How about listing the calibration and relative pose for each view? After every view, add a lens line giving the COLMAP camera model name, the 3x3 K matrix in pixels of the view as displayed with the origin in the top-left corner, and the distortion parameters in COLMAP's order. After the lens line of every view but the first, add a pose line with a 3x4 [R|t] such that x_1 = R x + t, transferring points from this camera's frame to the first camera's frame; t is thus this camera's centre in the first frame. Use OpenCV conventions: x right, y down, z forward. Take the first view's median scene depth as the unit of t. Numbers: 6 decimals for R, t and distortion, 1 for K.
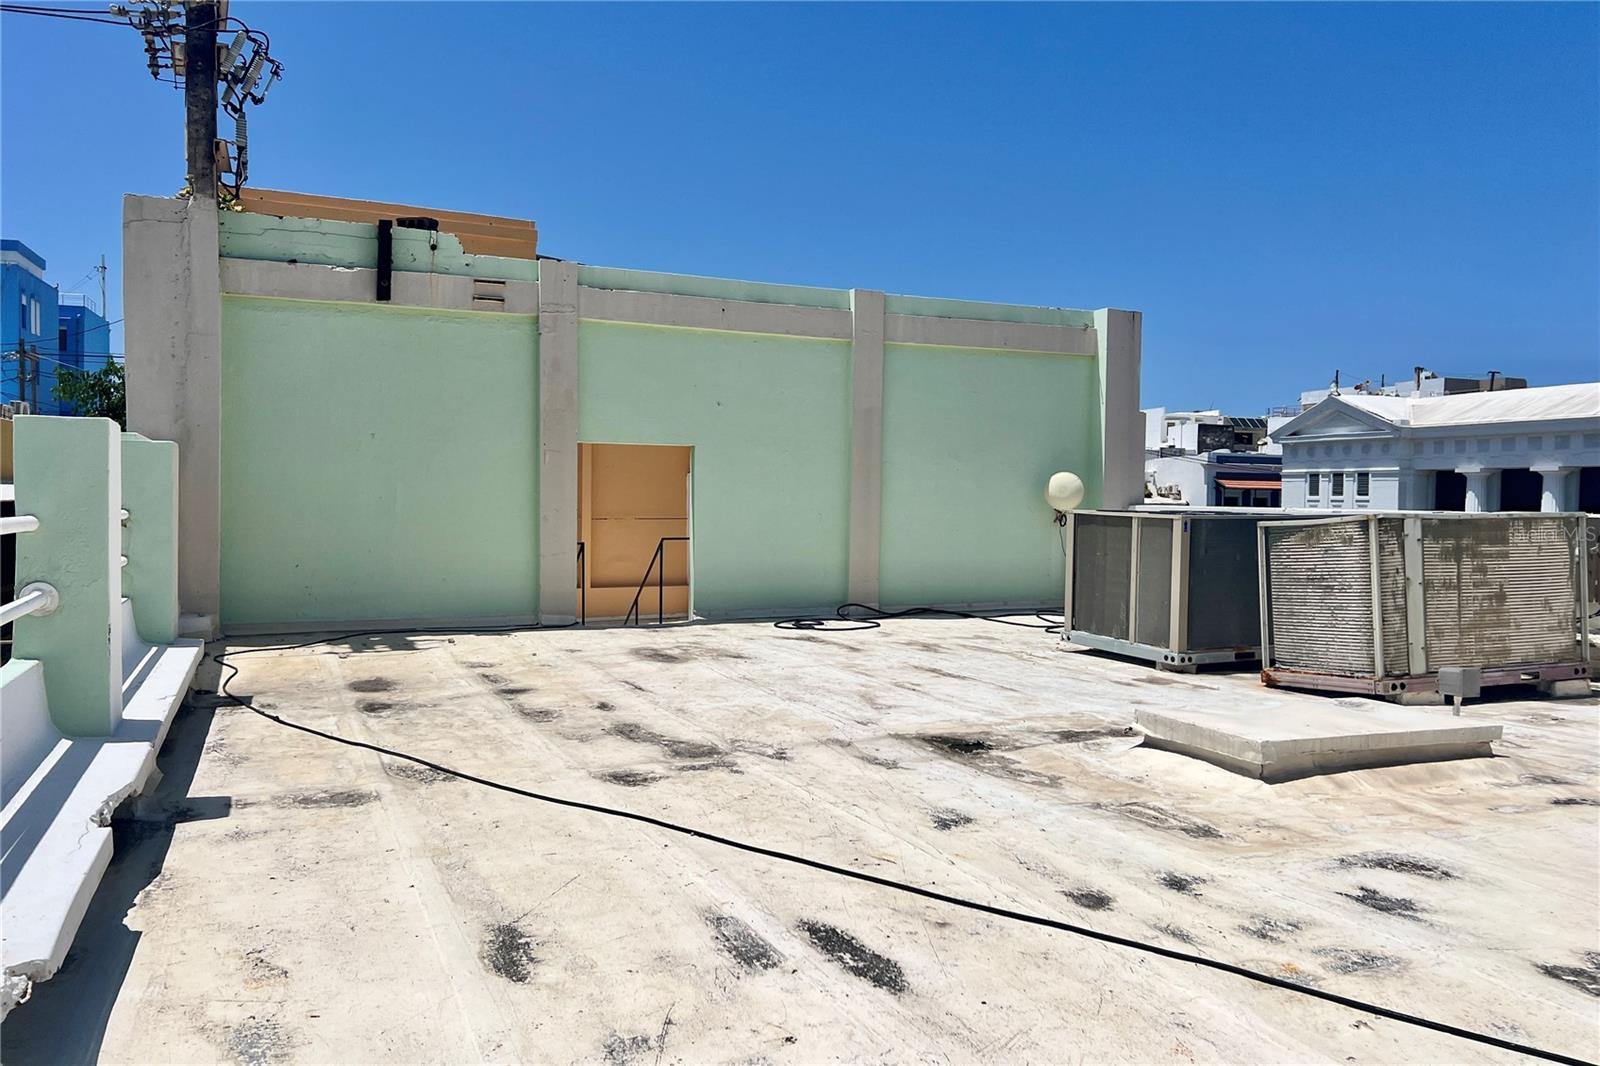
lens RADIAL K [[1203.1, 0, 801.8], [0, 1203.1, 528.9], [0, 0, 1]] dist [0.028048, -0.020083]
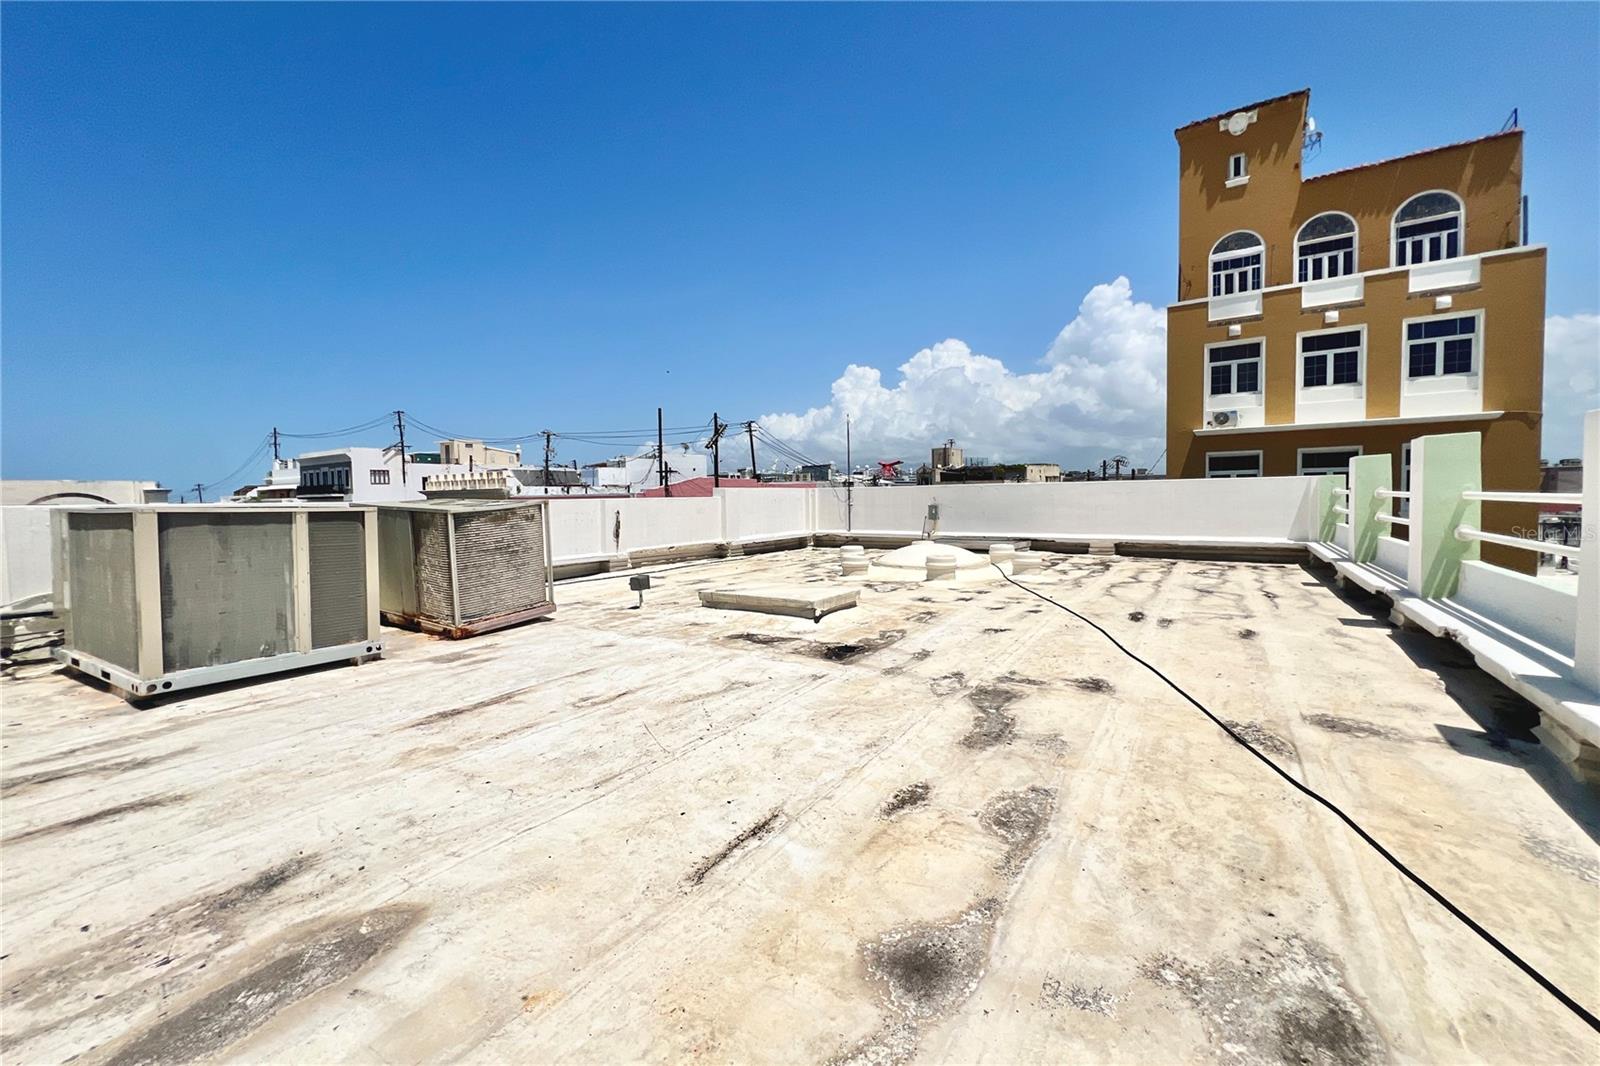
lens RADIAL K [[648.2, 0, 797.9], [0, 648.2, 523.1], [0, 0, 1]] dist [-0.001389, 0.000462]
pose [[-0.550501, -0.040789, 0.833837, -0.281267], [0.027696, 0.997364, 0.067074, -0.020106], [-0.834375, 0.060018, -0.547920, 0.821807]]
